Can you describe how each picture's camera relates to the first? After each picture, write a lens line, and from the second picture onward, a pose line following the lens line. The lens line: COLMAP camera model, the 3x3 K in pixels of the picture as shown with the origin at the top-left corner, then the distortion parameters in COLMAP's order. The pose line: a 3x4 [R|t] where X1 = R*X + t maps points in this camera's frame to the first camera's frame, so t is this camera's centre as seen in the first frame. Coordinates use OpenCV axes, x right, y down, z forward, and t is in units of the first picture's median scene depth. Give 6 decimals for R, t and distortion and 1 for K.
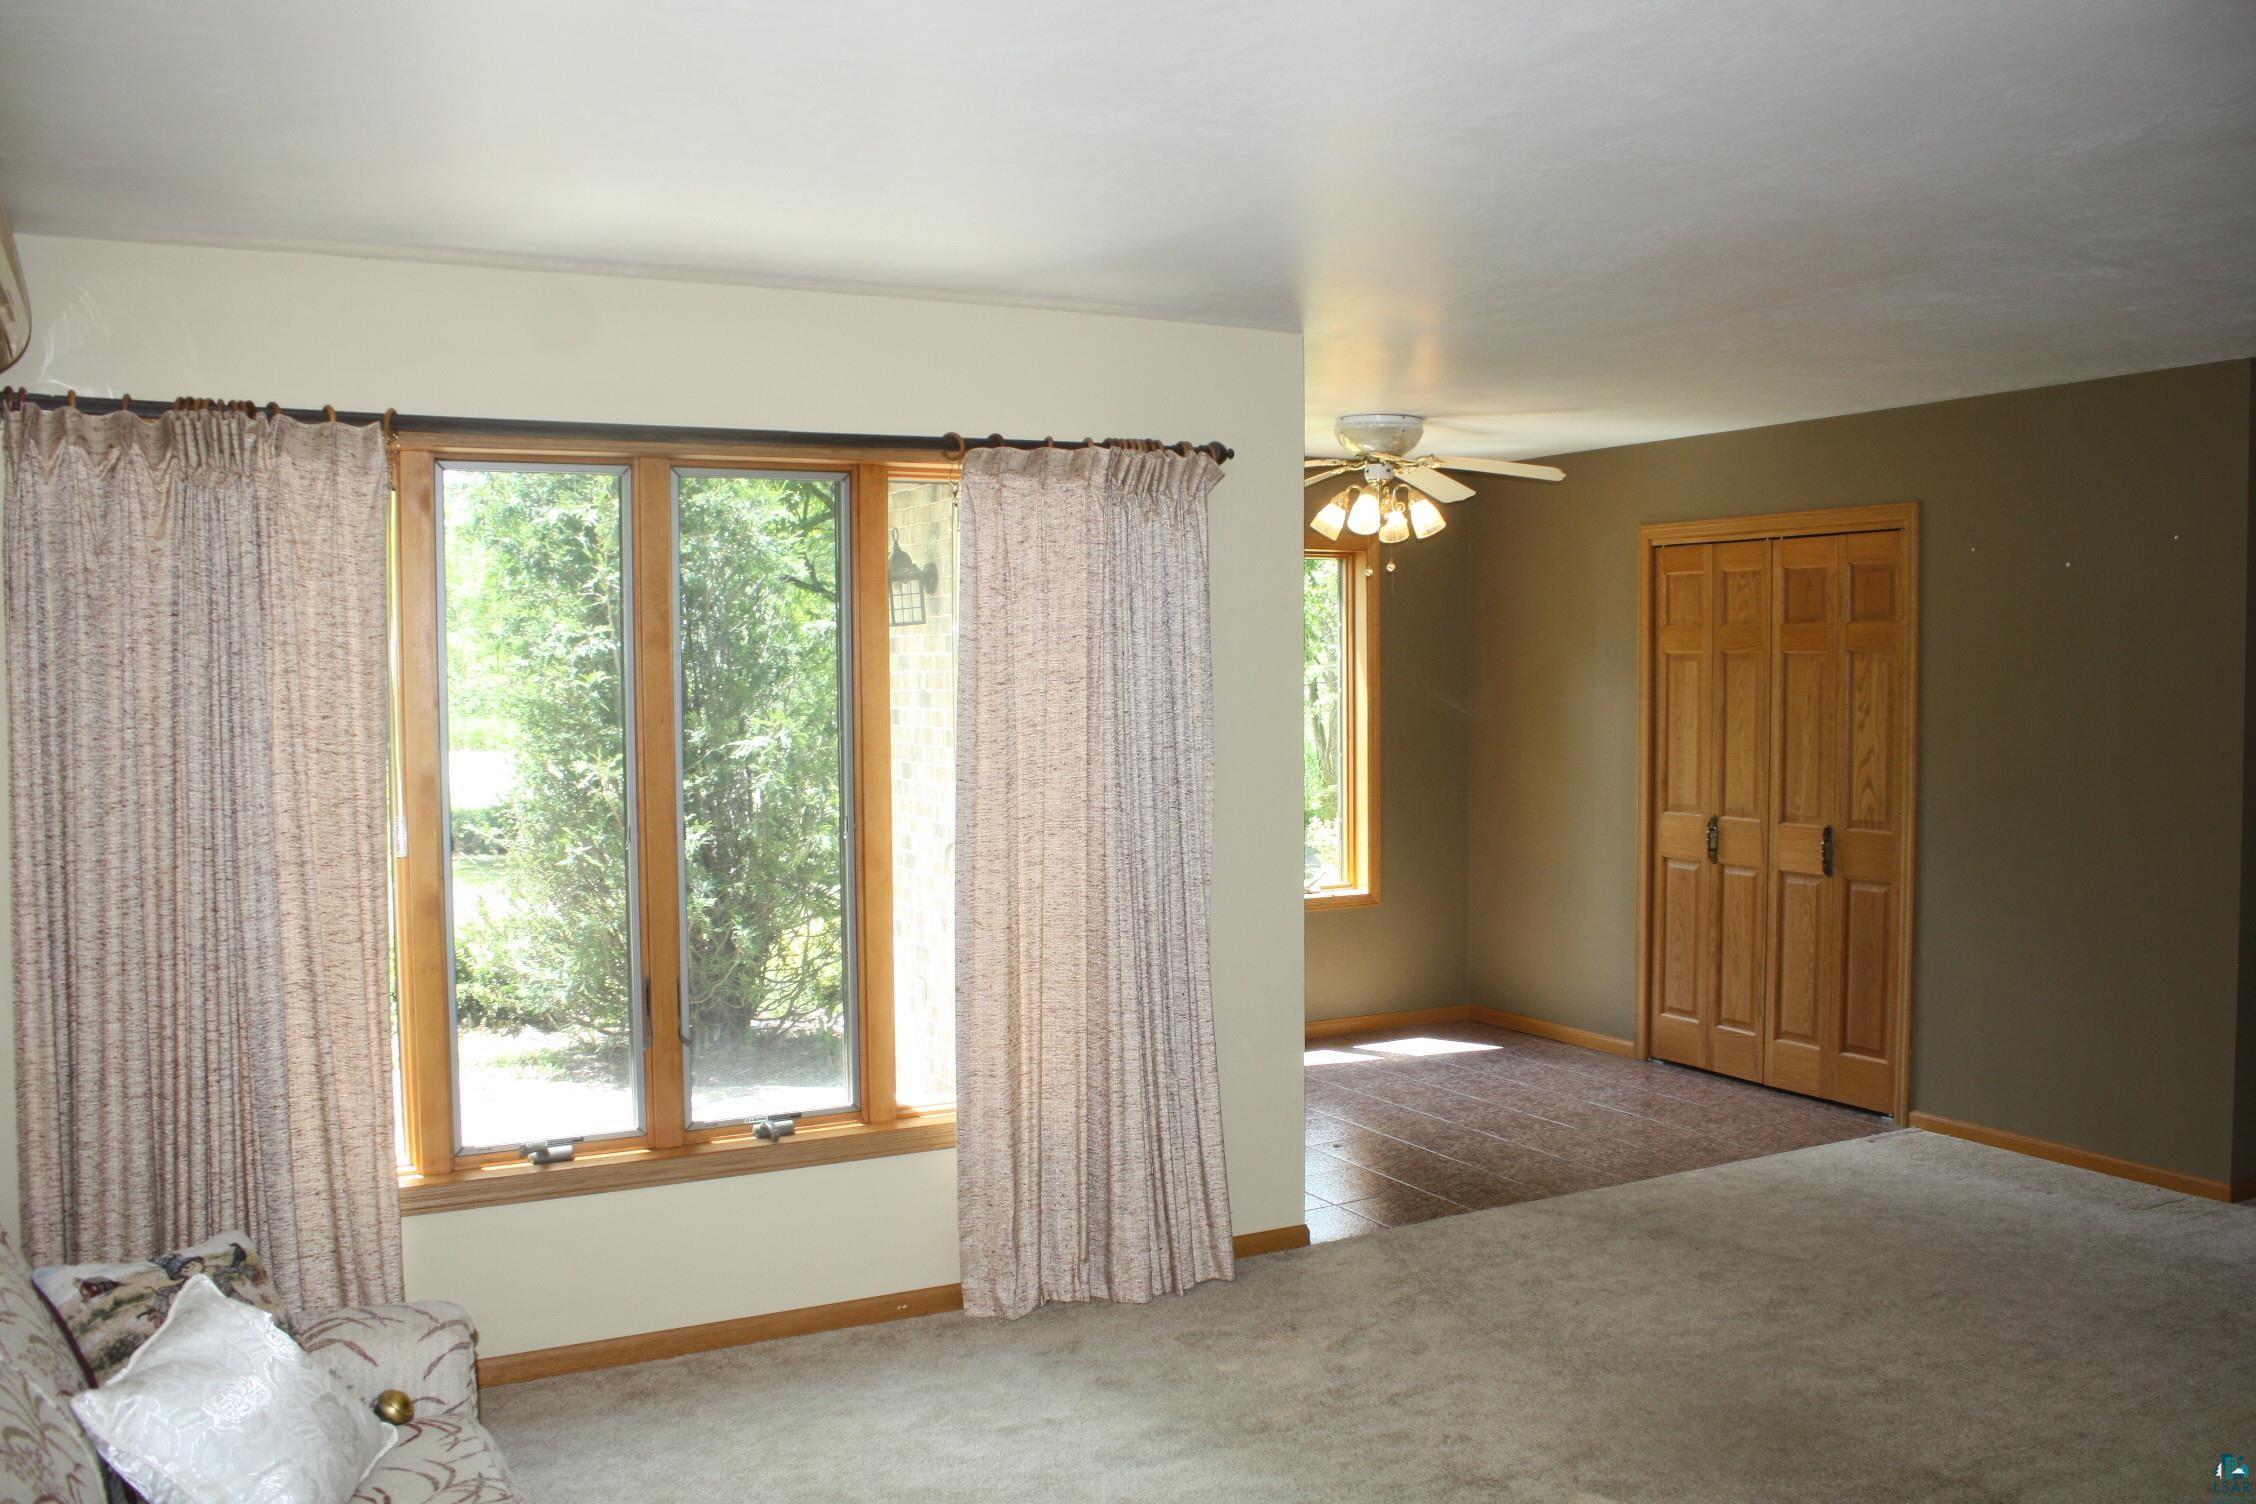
lens RADIAL K [[1856.5, 0, 1128.0], [0, 1856.5, 752.0], [0, 0, 1]] dist [-0.158278, 0.141699]
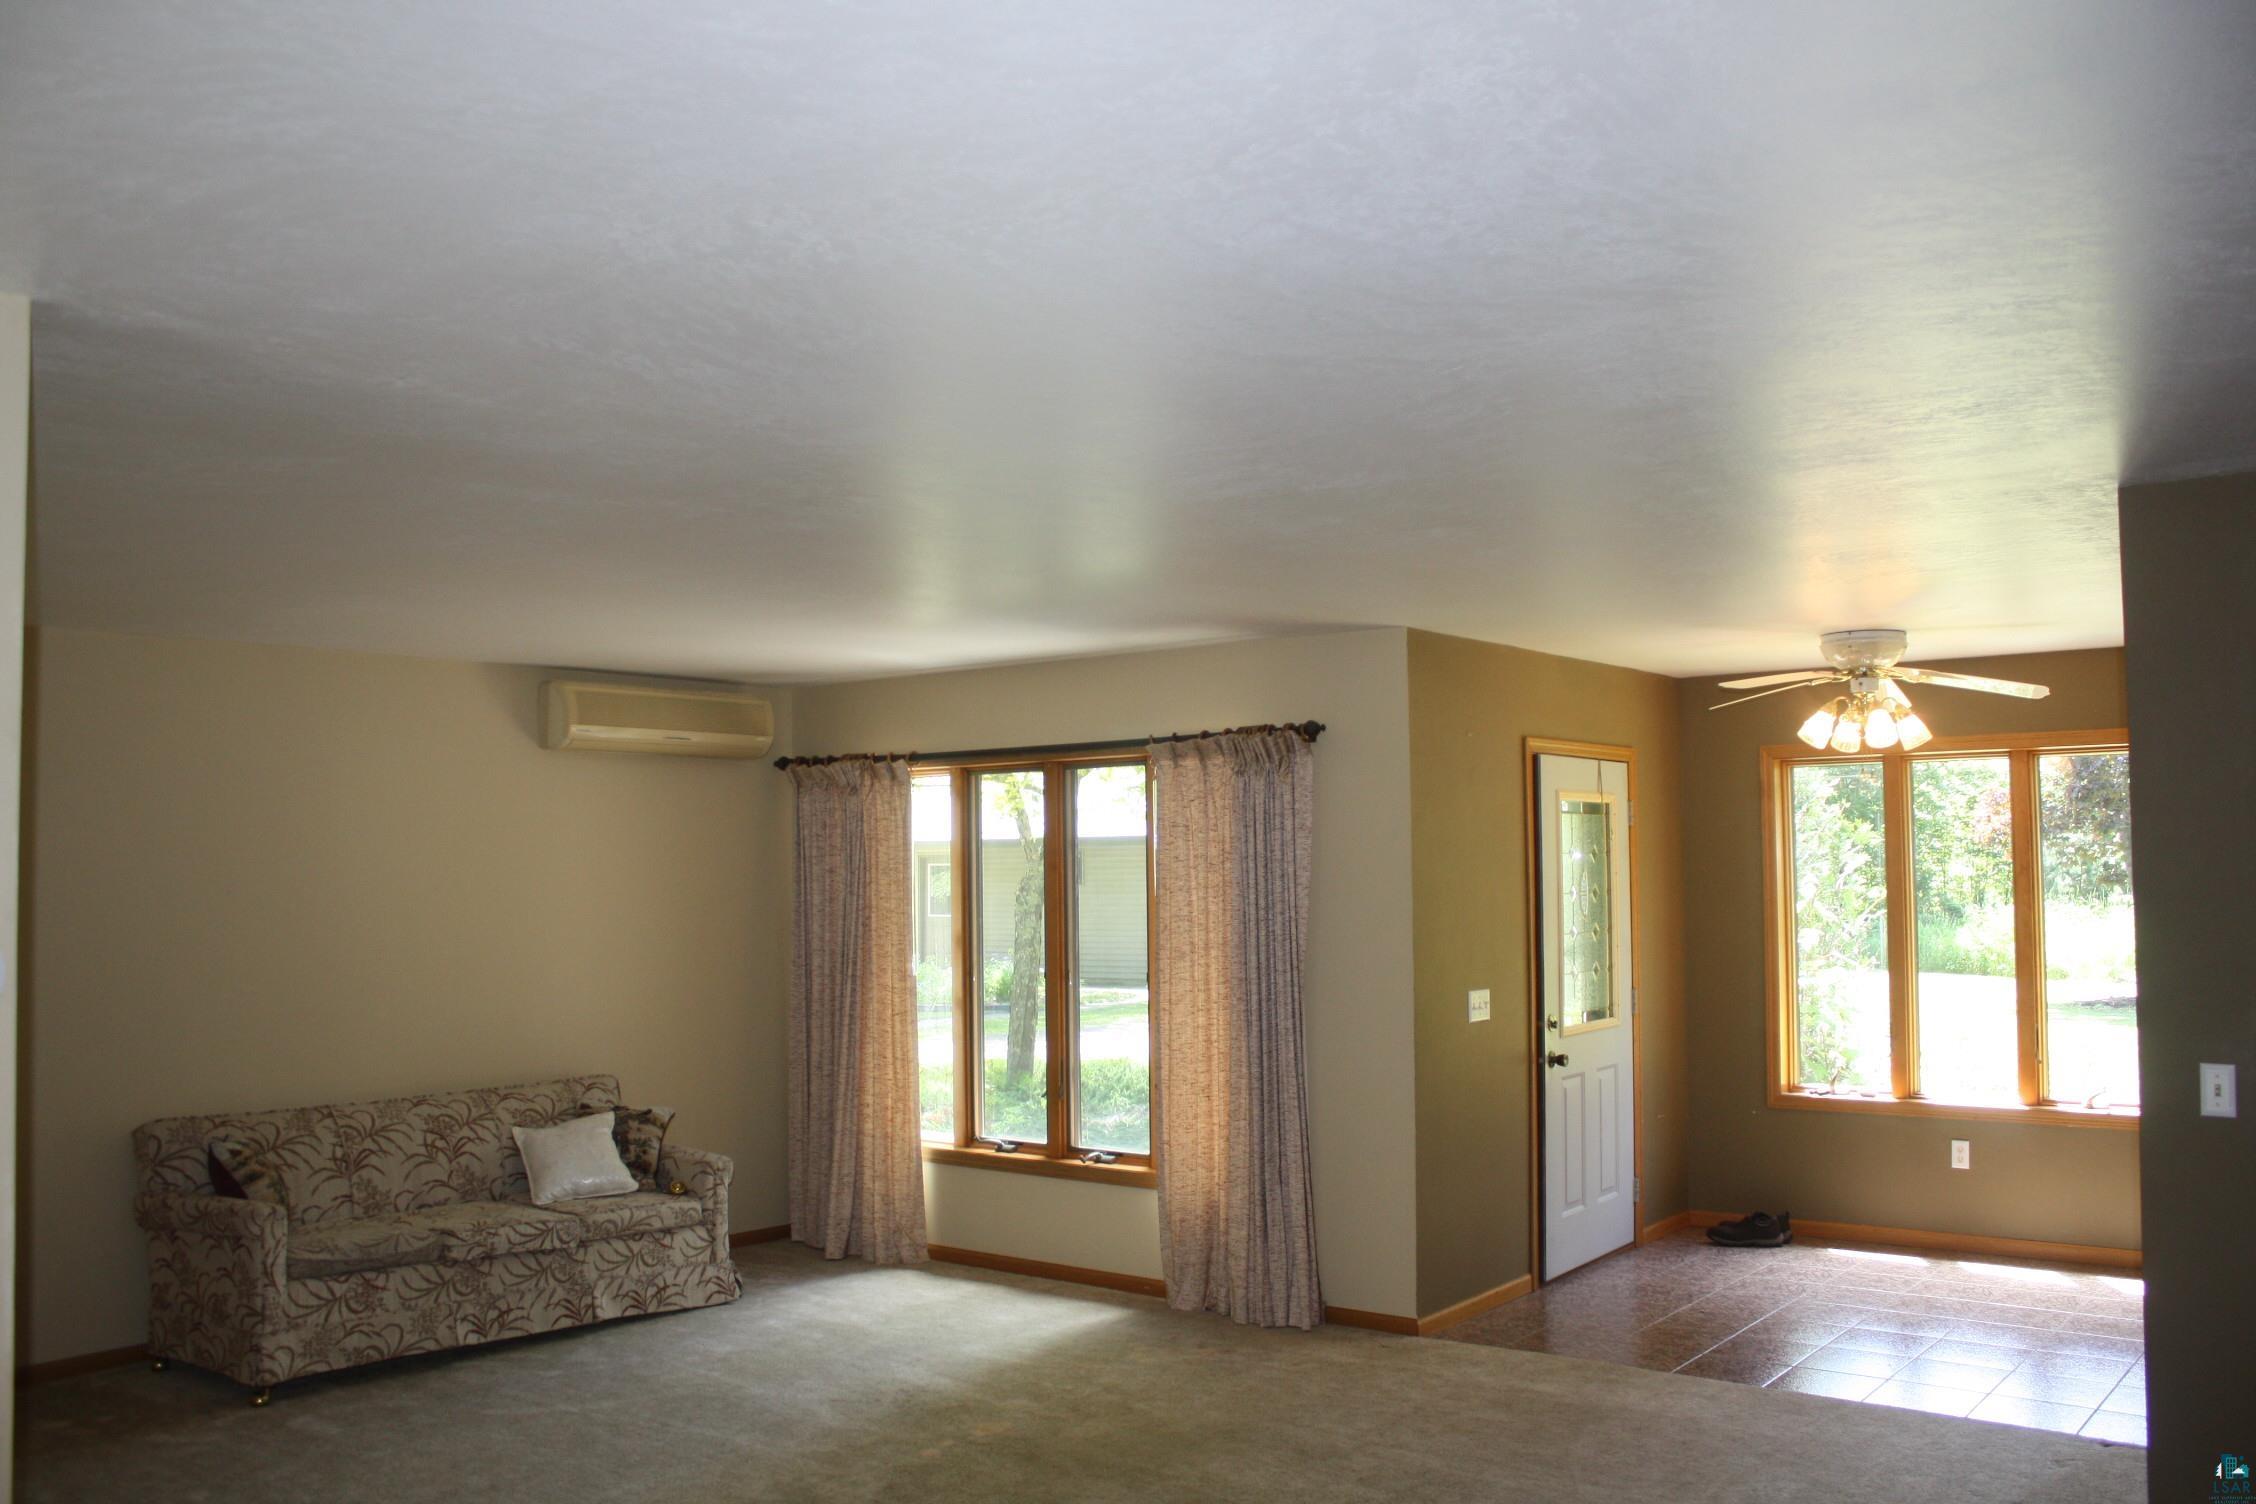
lens RADIAL K [[1856.5, 0, 1128.0], [0, 1856.5, 752.0], [0, 0, 1]] dist [-0.158278, 0.141699]
pose [[0.382829, -0.054919, -0.922185, 1.335955], [-0.025429, 0.997227, -0.069944, -0.045463], [0.923469, 0.050227, 0.380371, 0.361188]]
